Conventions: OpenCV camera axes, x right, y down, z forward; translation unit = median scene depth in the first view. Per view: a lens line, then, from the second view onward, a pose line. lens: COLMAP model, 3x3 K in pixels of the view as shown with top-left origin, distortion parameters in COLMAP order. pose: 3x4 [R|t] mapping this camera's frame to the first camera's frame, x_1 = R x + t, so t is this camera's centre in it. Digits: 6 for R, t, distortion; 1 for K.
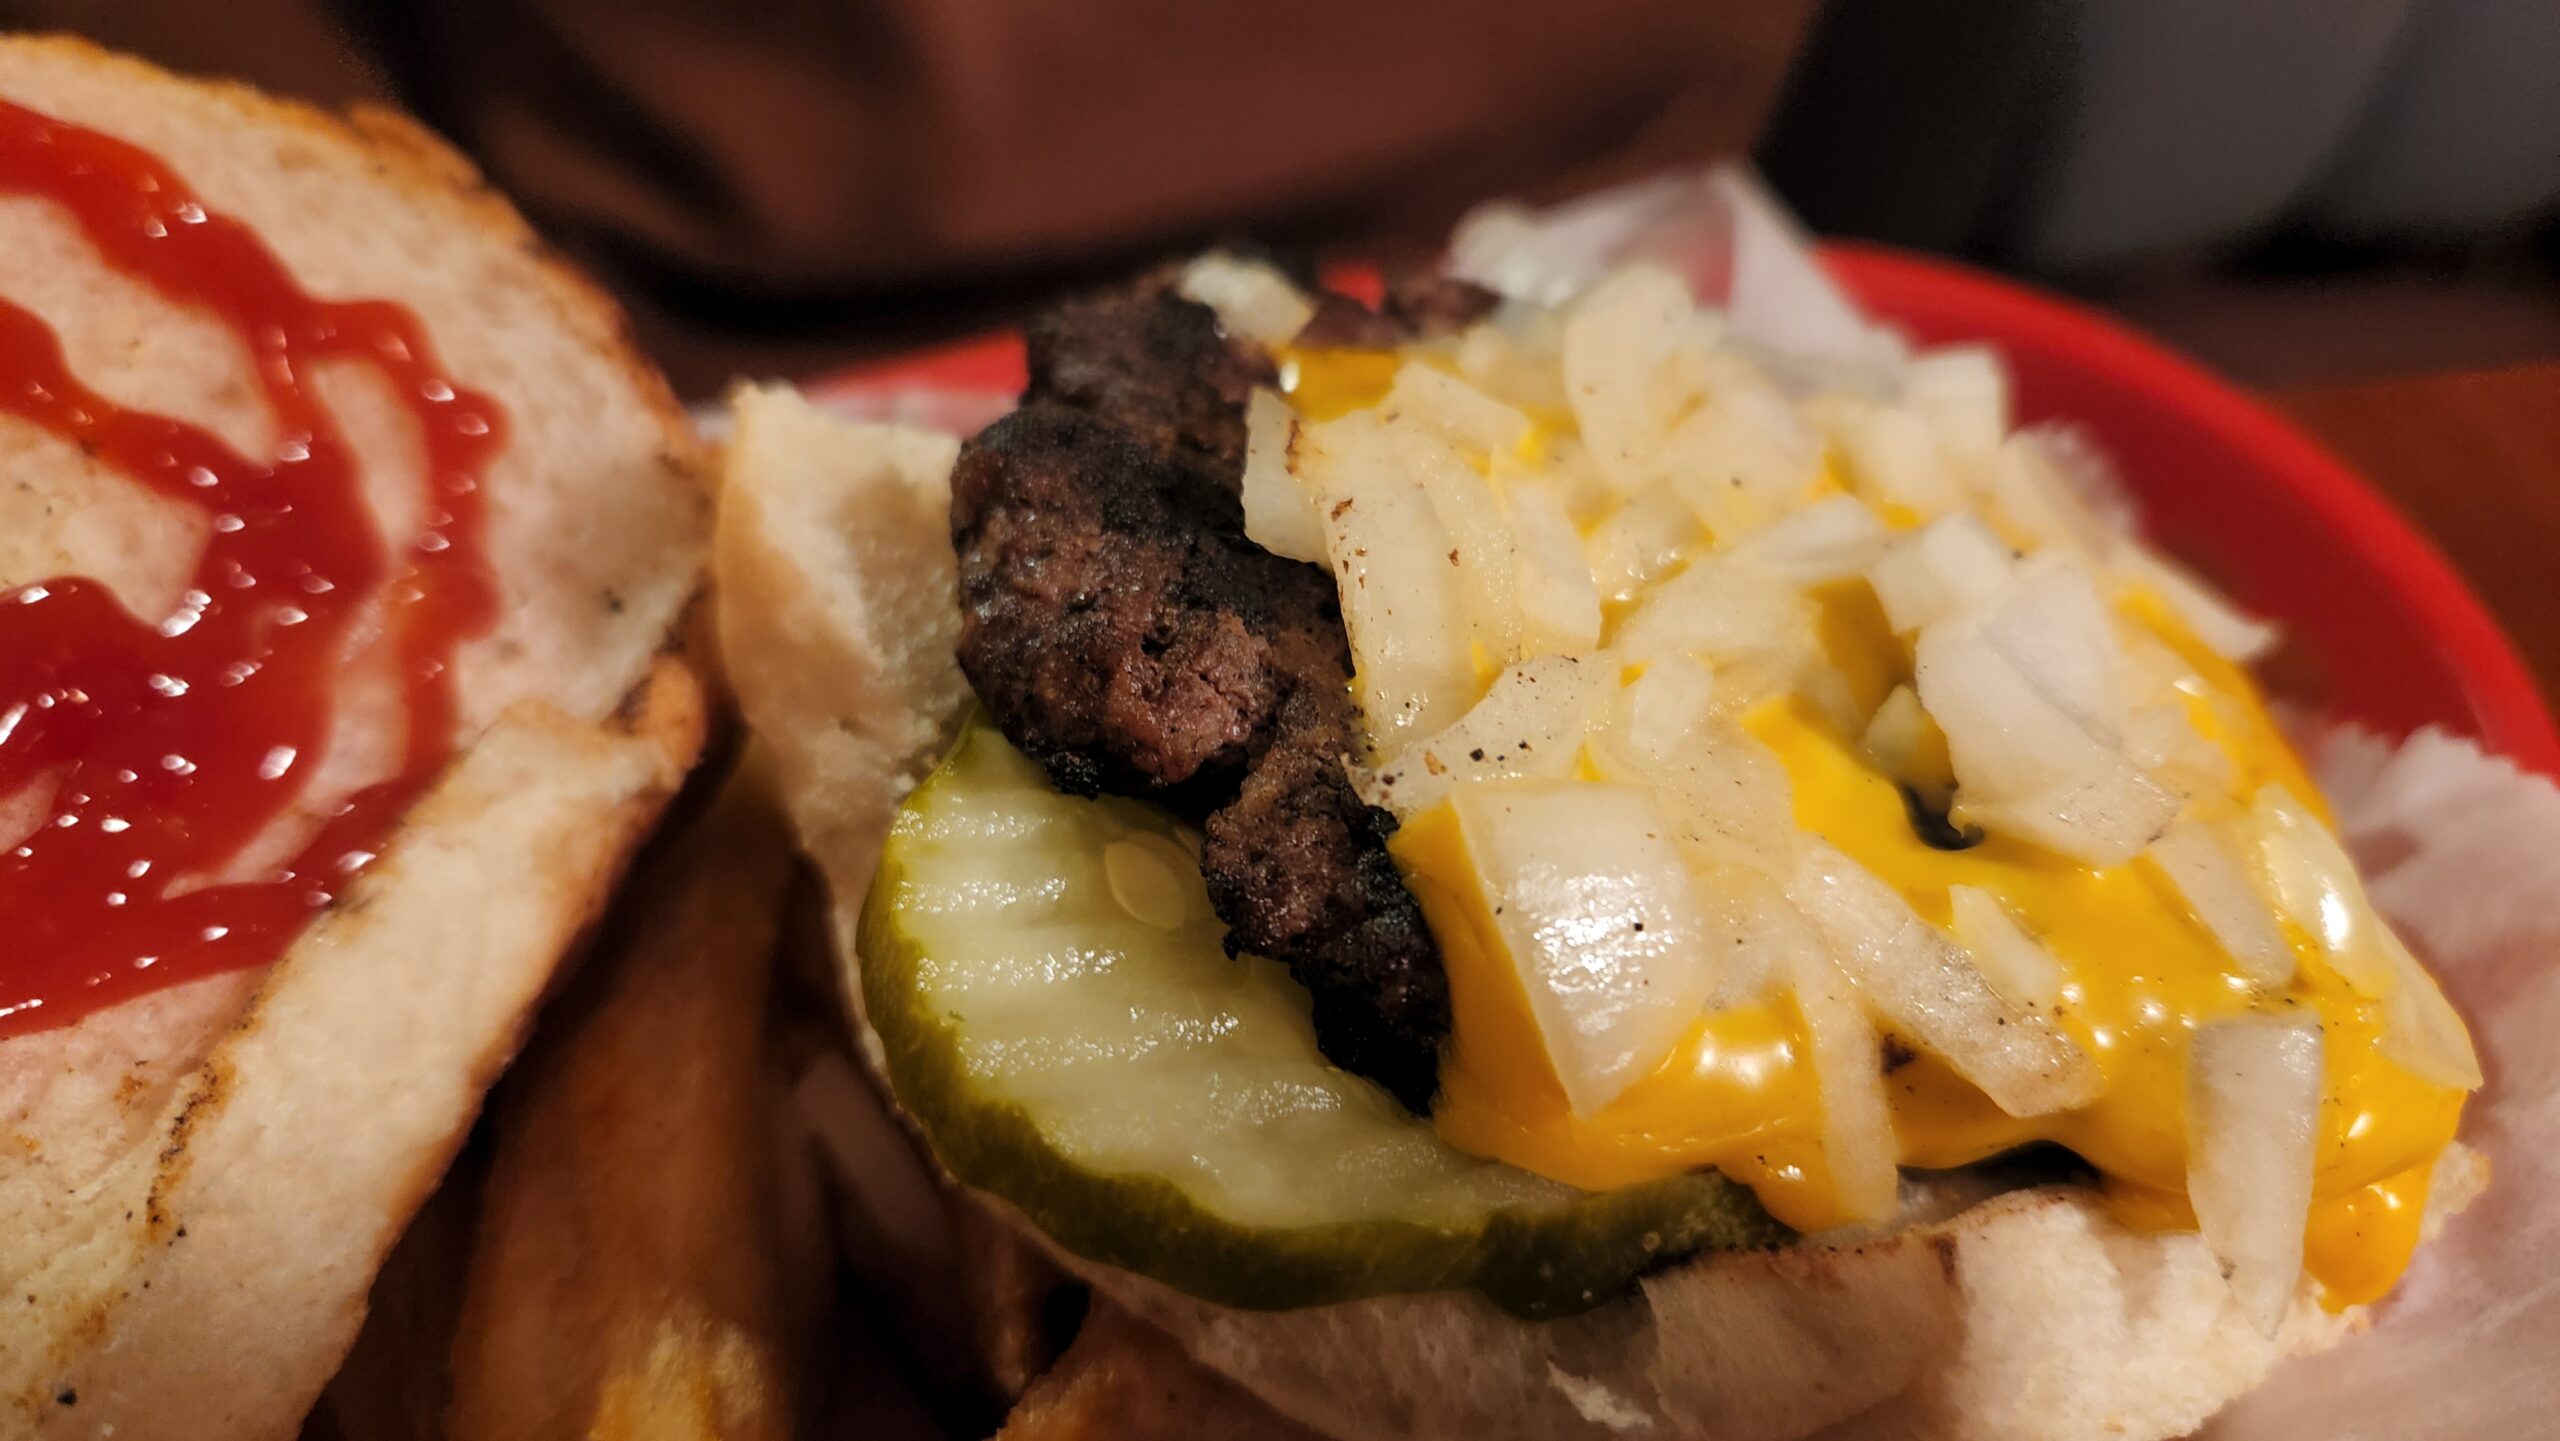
lens RADIAL K [[1666.4, 0, 1314.5], [0, 1666.4, 712.0], [0, 0, 1]] dist [0.025427, -0.048540]
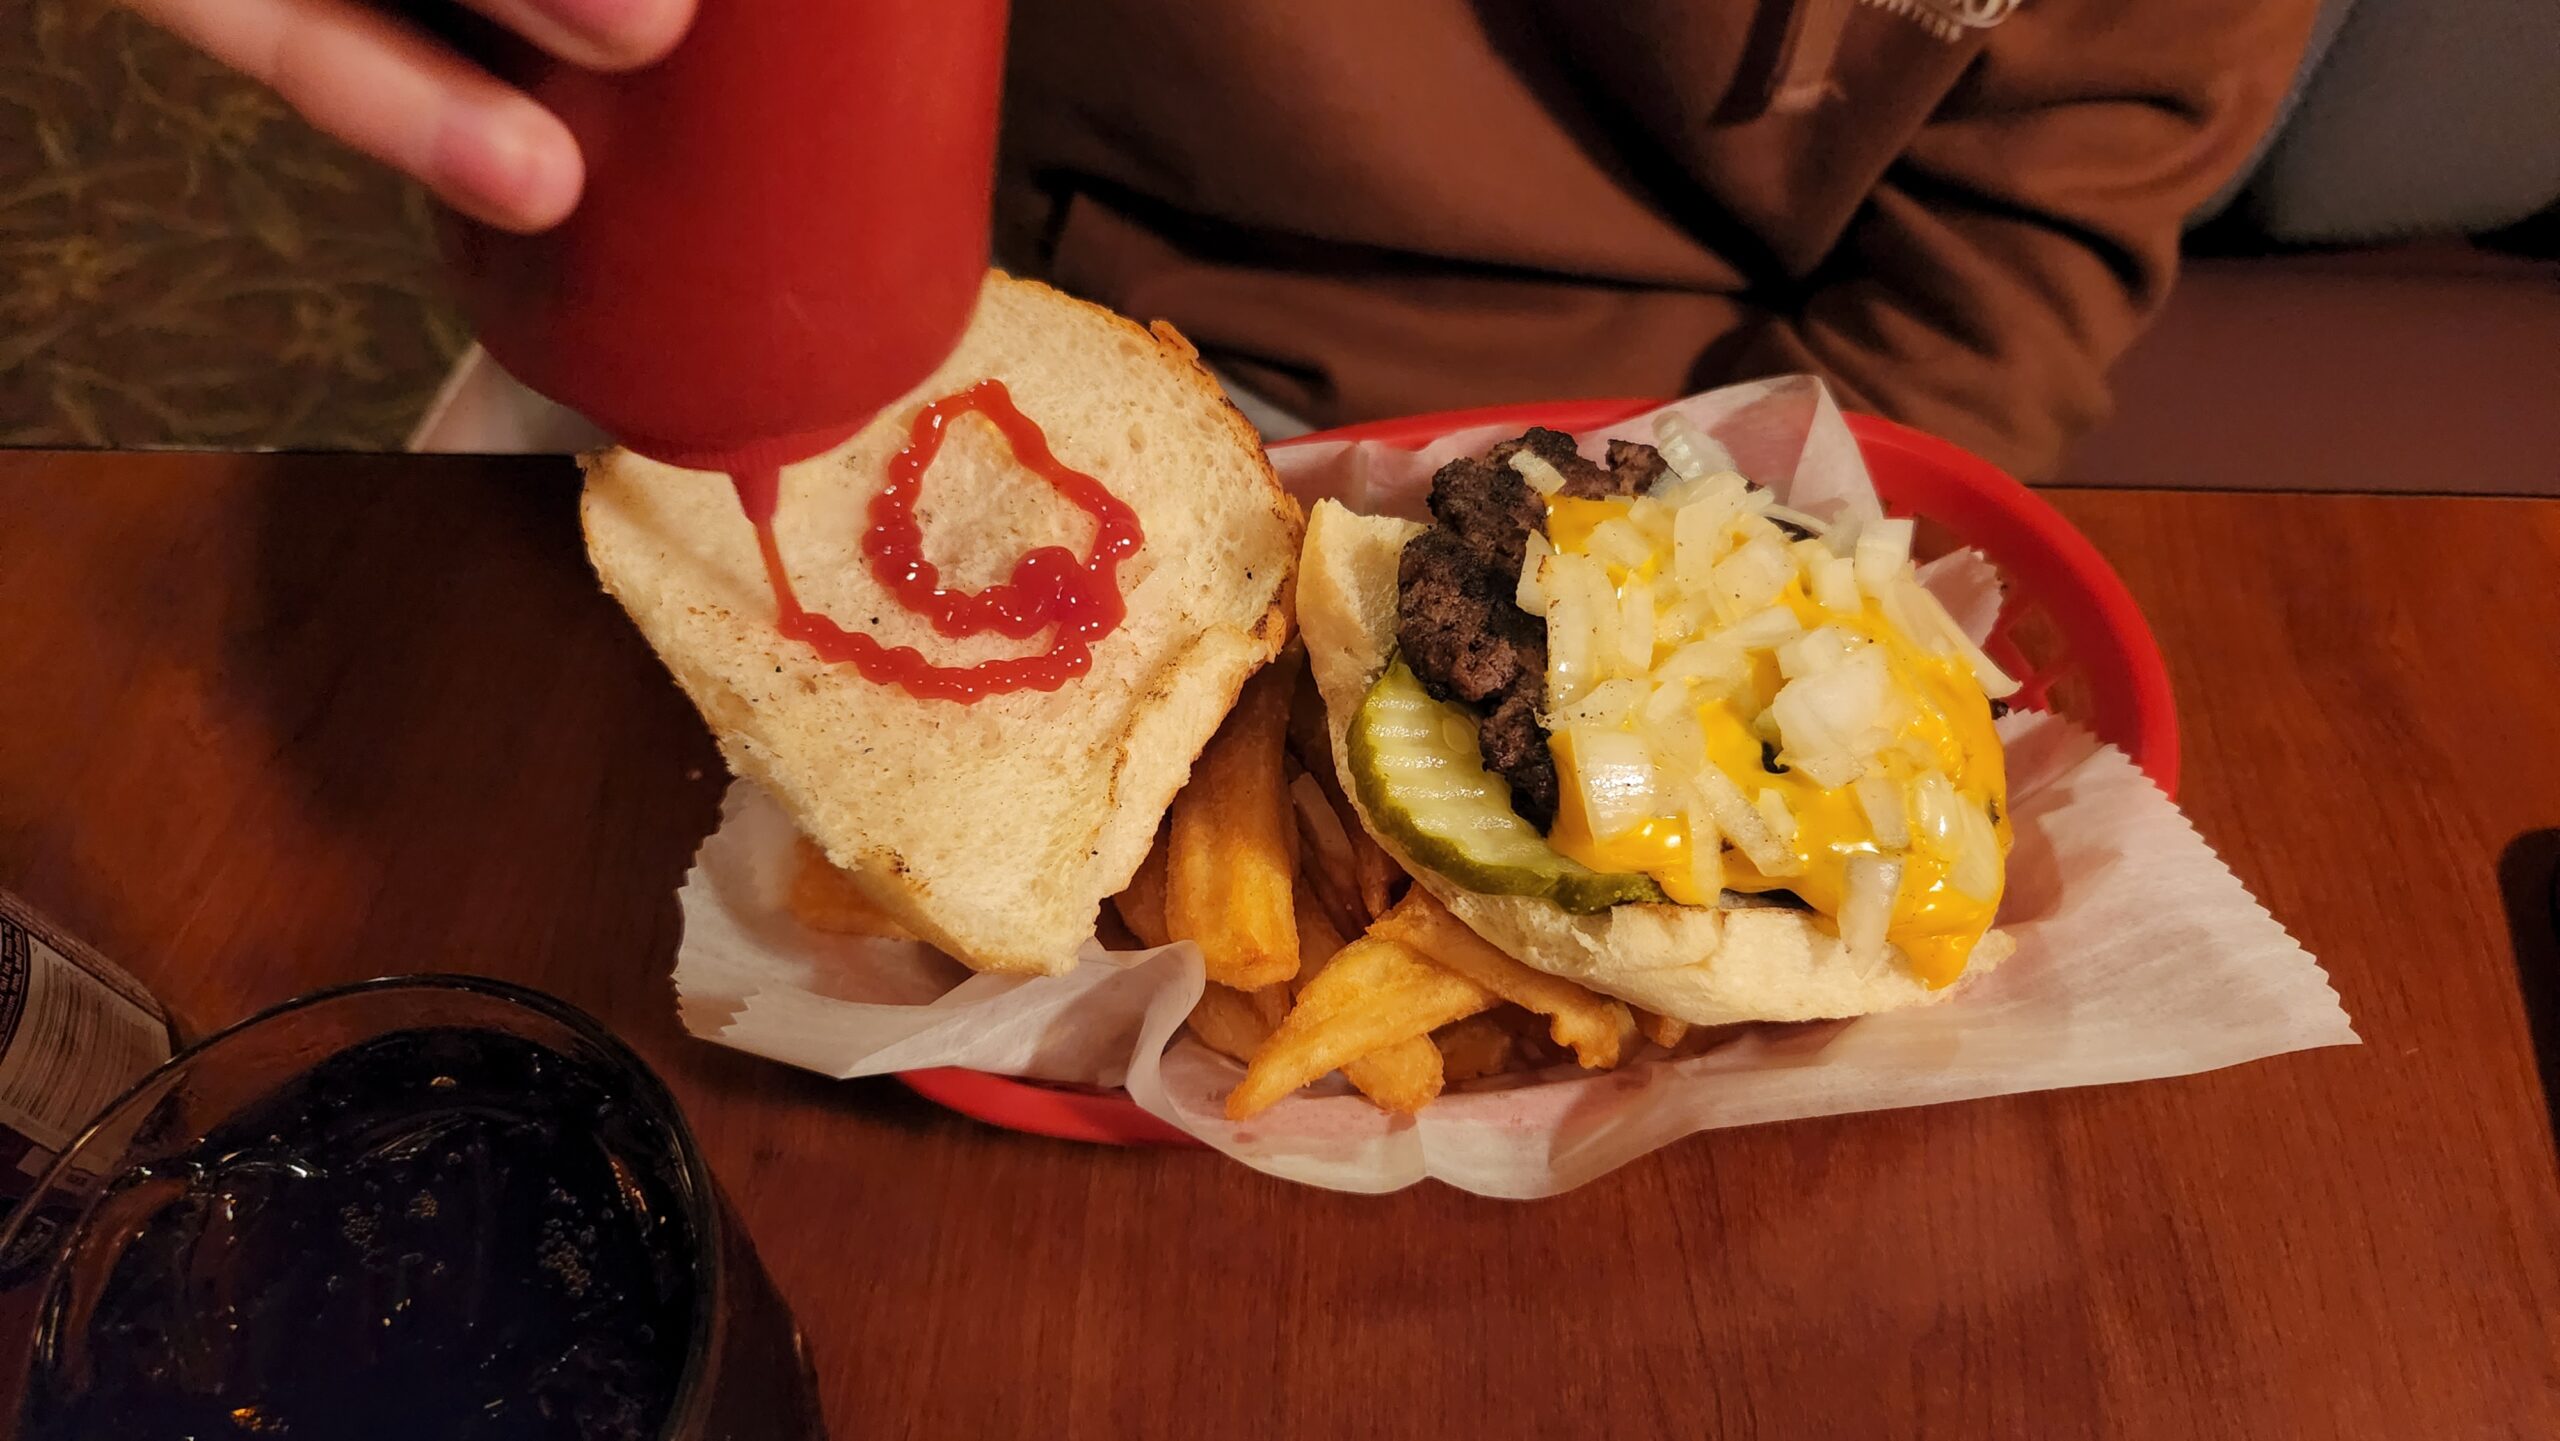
lens RADIAL K [[1666.4, 0, 1314.5], [0, 1666.4, 712.0], [0, 0, 1]] dist [0.025427, -0.048540]
pose [[0.975849, 0.161515, -0.147076, 0.061085], [-0.135832, 0.975948, 0.170516, -0.351537], [0.171080, -0.146420, 0.974317, -1.600002]]
